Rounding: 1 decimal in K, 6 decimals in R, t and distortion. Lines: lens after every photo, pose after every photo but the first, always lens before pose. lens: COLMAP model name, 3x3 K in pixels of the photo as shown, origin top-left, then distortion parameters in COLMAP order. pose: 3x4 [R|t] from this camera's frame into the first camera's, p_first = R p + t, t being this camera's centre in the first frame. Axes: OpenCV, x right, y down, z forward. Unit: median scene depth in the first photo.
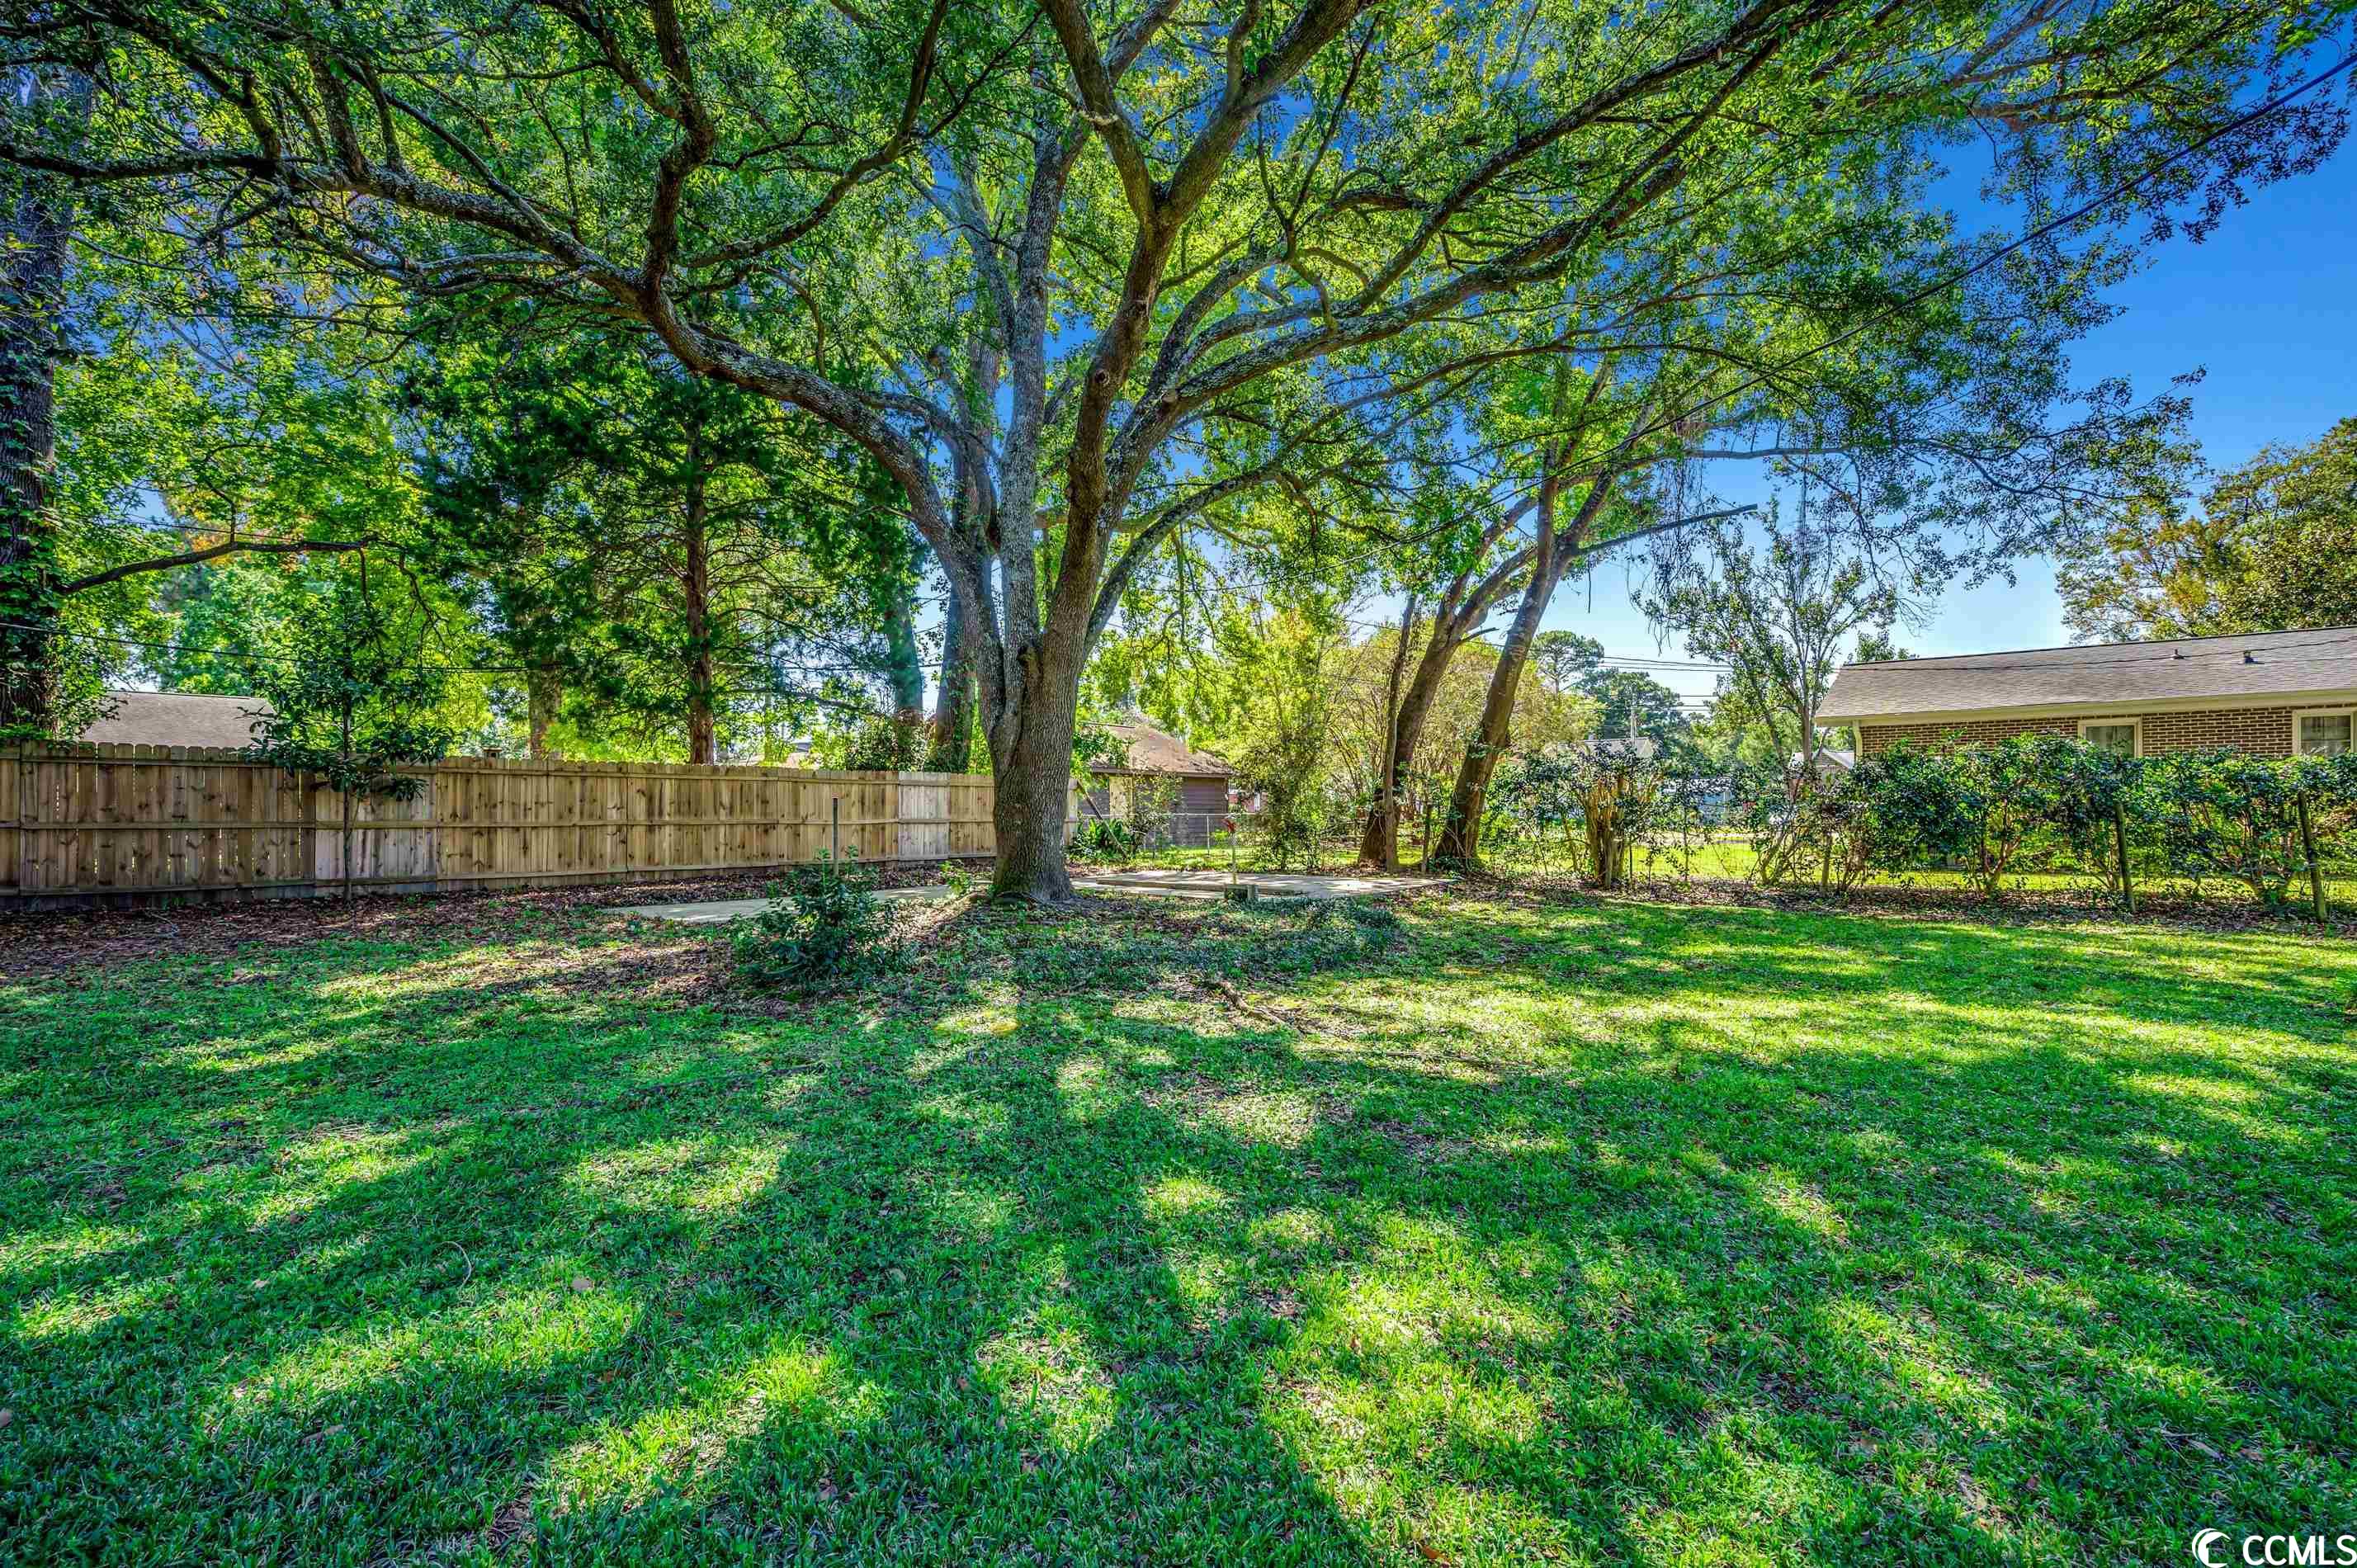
lens RADIAL K [[1052.5, 0, 1184.3], [0, 1052.5, 839.8], [0, 0, 1]] dist [0.002606, -0.000183]
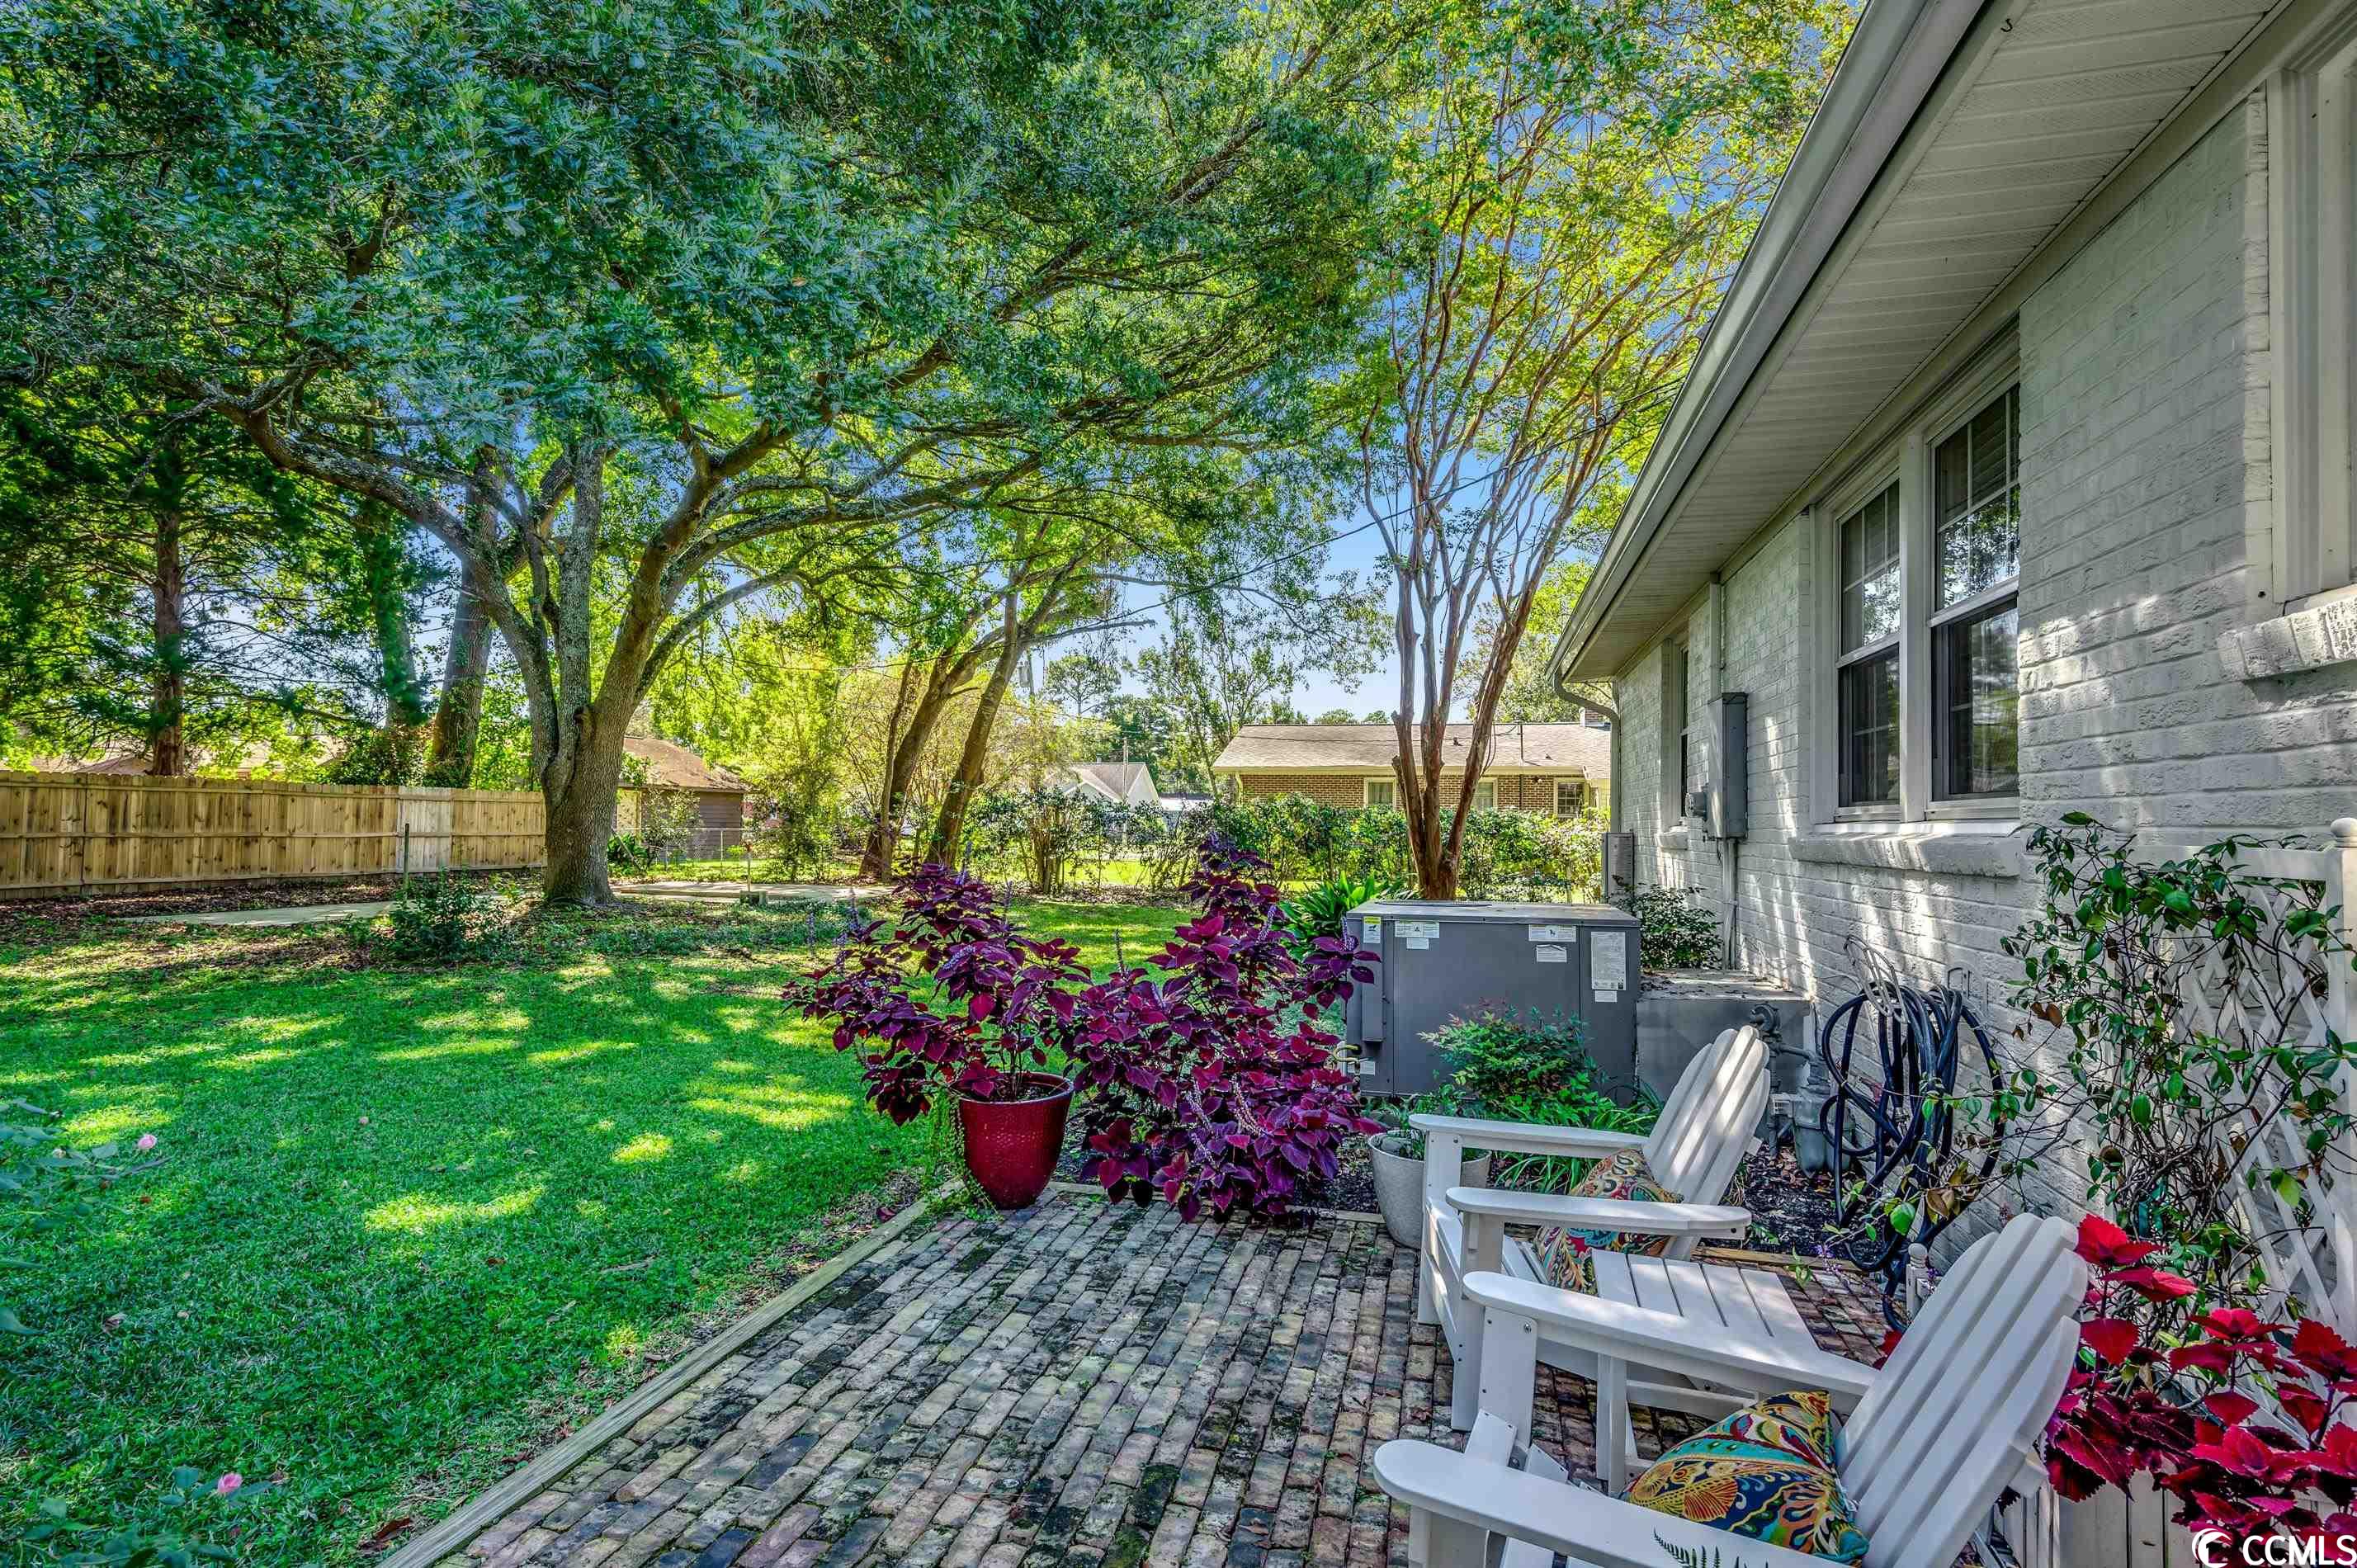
lens RADIAL K [[1111.2, 0, 1185.8], [0, 1111.2, 794.1], [0, 0, 1]] dist [0.019133, -0.000489]
pose [[0.912287, 0.029185, 0.408511, -0.017236], [-0.008698, 0.998613, -0.051918, -0.006805], [-0.409459, 0.043811, 0.911276, -0.312164]]
